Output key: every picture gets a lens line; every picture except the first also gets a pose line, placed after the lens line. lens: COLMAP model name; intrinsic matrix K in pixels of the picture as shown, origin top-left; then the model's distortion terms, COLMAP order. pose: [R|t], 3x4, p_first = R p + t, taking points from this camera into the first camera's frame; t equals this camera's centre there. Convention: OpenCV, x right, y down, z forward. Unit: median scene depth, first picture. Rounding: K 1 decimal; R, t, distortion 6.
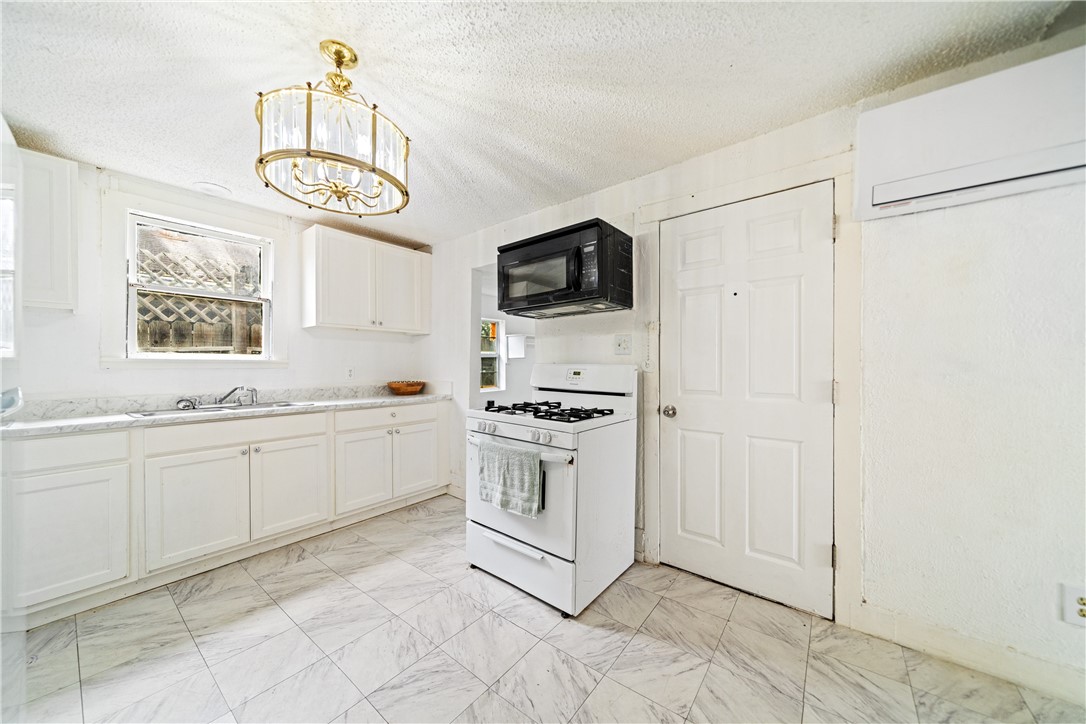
lens RADIAL K [[374.2, 0, 542.5], [0, 374.2, 368.1], [0, 0, 1]] dist [-0.003147, -0.000264]
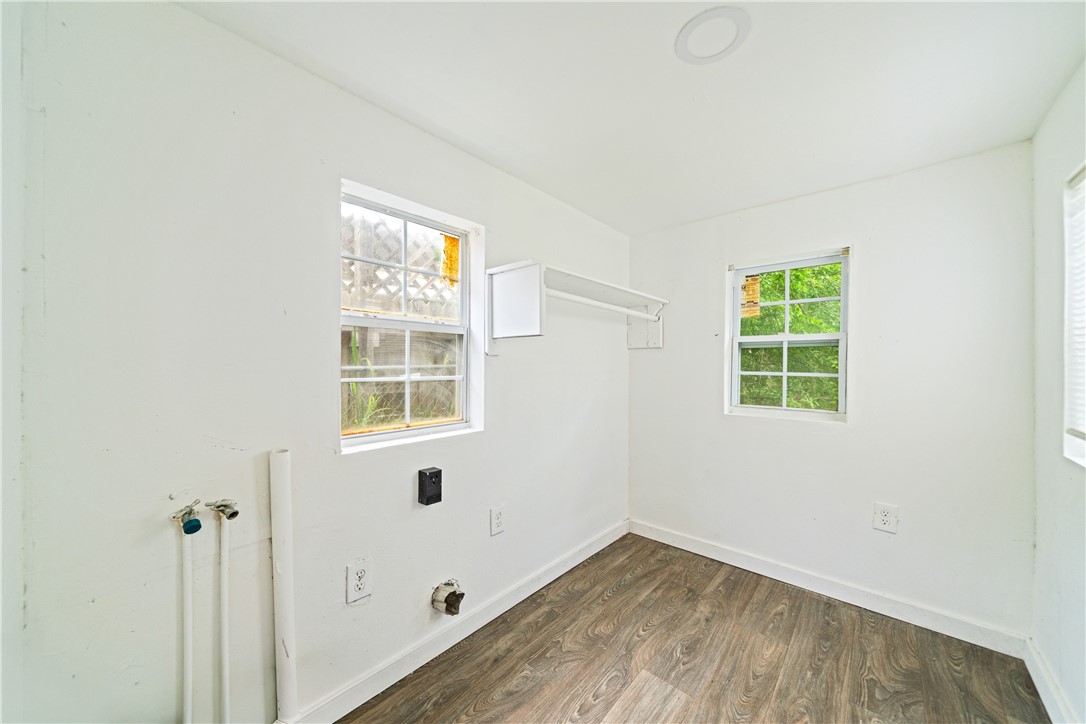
lens RADIAL K [[393.1, 0, 542.5], [0, 393.1, 369.0], [0, 0, 1]] dist [0.000169, 0.000047]
pose [[0.997623, 0.014977, -0.067261, -0.040676], [-0.015304, 0.999873, -0.004361, 0.005103], [0.067187, 0.005380, 0.997726, 1.190846]]
